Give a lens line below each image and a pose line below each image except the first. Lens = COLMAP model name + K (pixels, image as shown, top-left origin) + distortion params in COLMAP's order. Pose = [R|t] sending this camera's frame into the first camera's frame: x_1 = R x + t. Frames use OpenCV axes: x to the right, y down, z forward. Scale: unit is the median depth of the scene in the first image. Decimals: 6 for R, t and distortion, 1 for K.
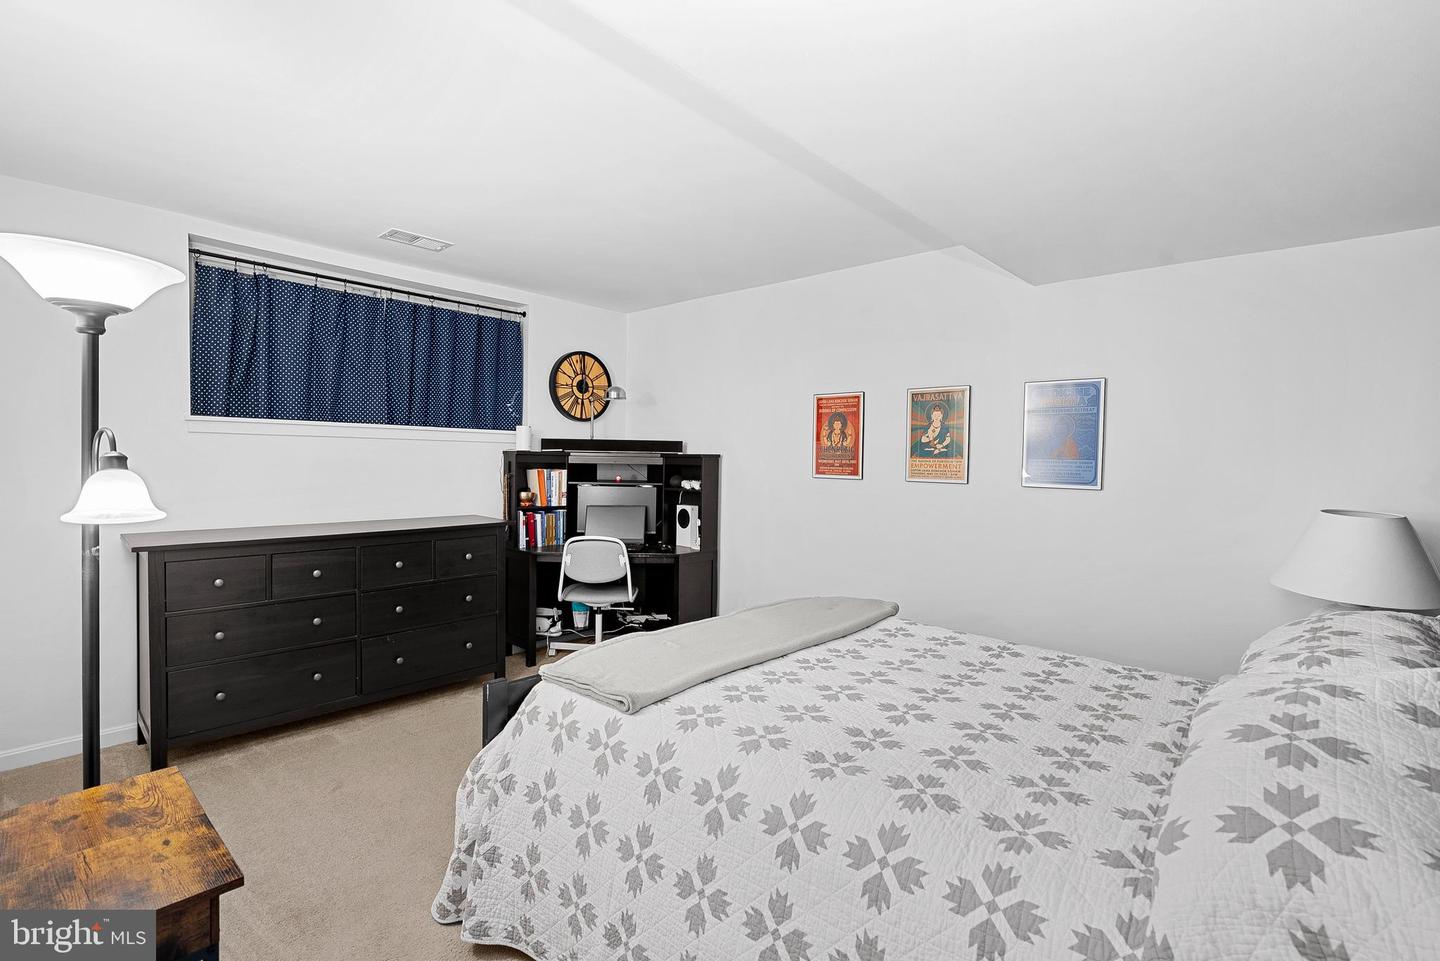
lens RADIAL K [[652.5, 0, 725.9], [0, 652.5, 471.6], [0, 0, 1]] dist [-0.010221, 0.004294]
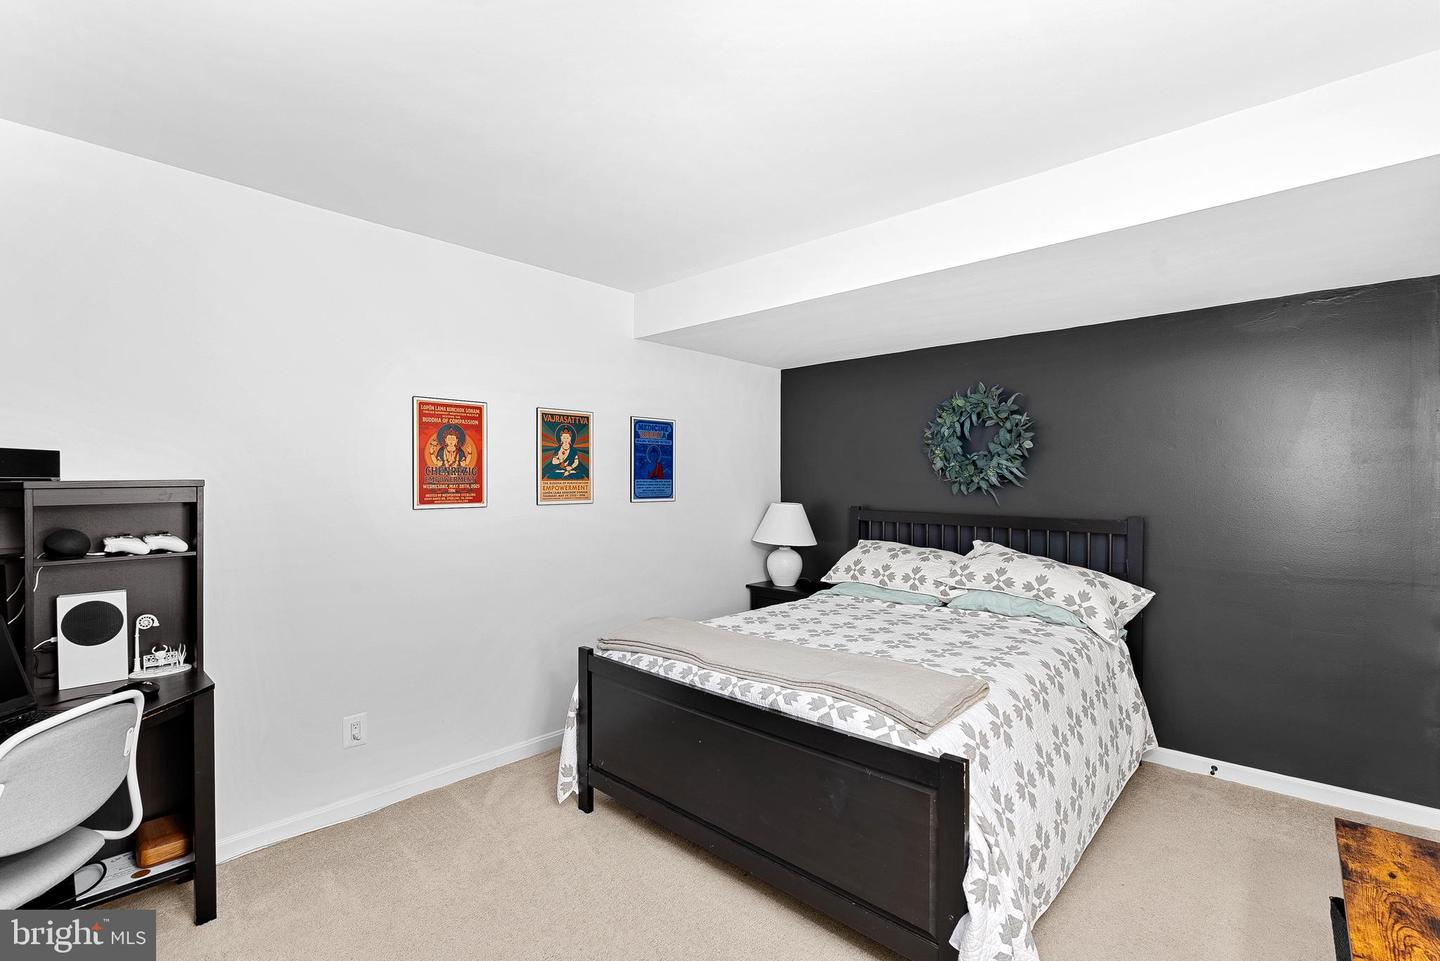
lens RADIAL K [[652.5, 0, 725.4], [0, 652.5, 484.6], [0, 0, 1]] dist [-0.010221, 0.004294]
pose [[-0.001049, -0.025550, 0.999673, -0.665789], [0.025949, 0.999336, 0.025569, -0.031626], [-0.999663, 0.025968, -0.000386, 0.725701]]
